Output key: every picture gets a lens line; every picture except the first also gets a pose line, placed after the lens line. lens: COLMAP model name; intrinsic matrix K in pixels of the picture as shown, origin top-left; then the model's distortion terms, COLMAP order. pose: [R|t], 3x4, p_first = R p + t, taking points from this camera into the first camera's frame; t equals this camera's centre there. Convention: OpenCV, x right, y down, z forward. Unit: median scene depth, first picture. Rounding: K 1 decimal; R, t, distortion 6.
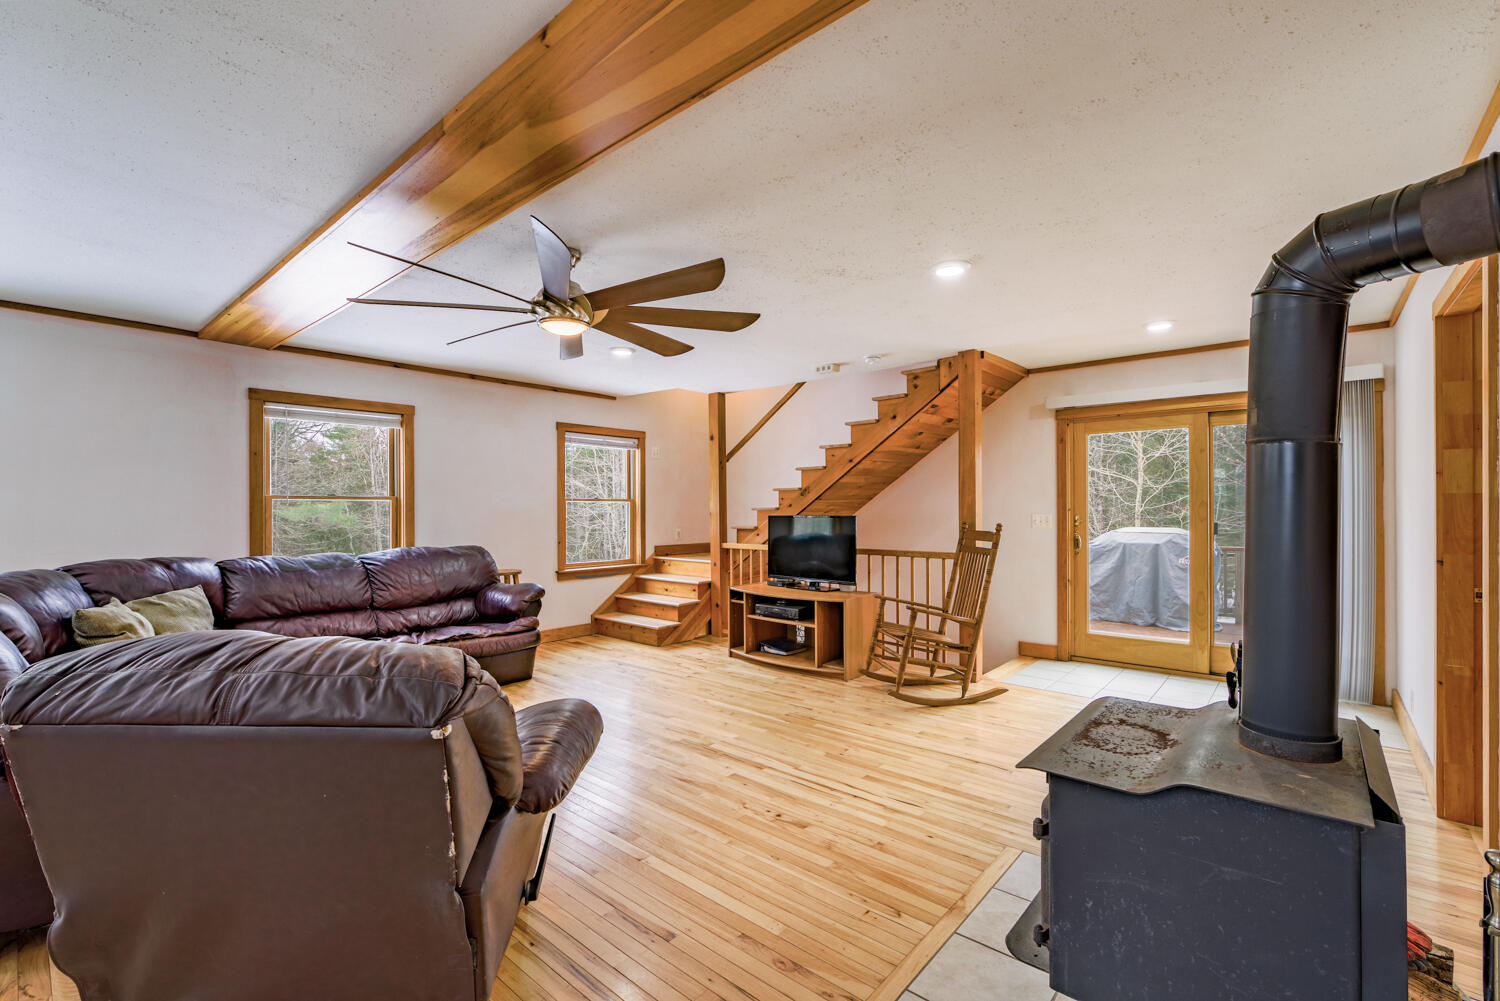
lens RADIAL K [[654.9, 0, 745.7], [0, 654.9, 508.4], [0, 0, 1]] dist [-0.002128, -0.000667]
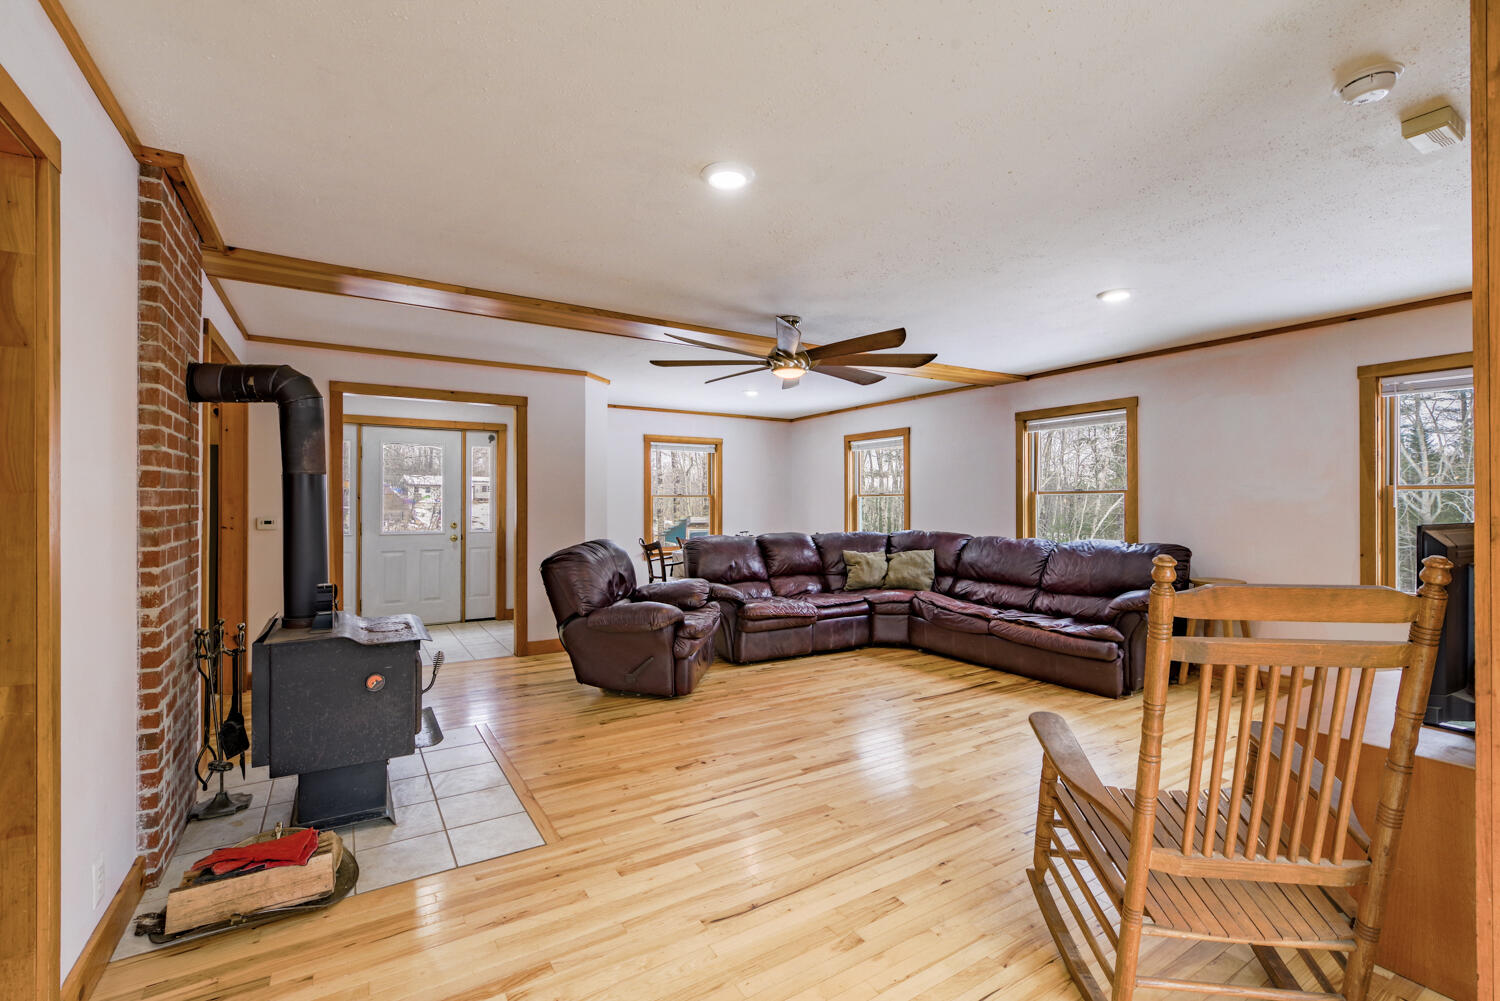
lens RADIAL K [[654.9, 0, 748.5], [0, 654.9, 501.0], [0, 0, 1]] dist [-0.002128, -0.000667]
pose [[-0.300336, 0.003425, -0.953827, 0.854231], [0.008414, 0.999964, 0.000941, -0.009094], [0.953796, -0.007743, -0.300354, 1.052422]]
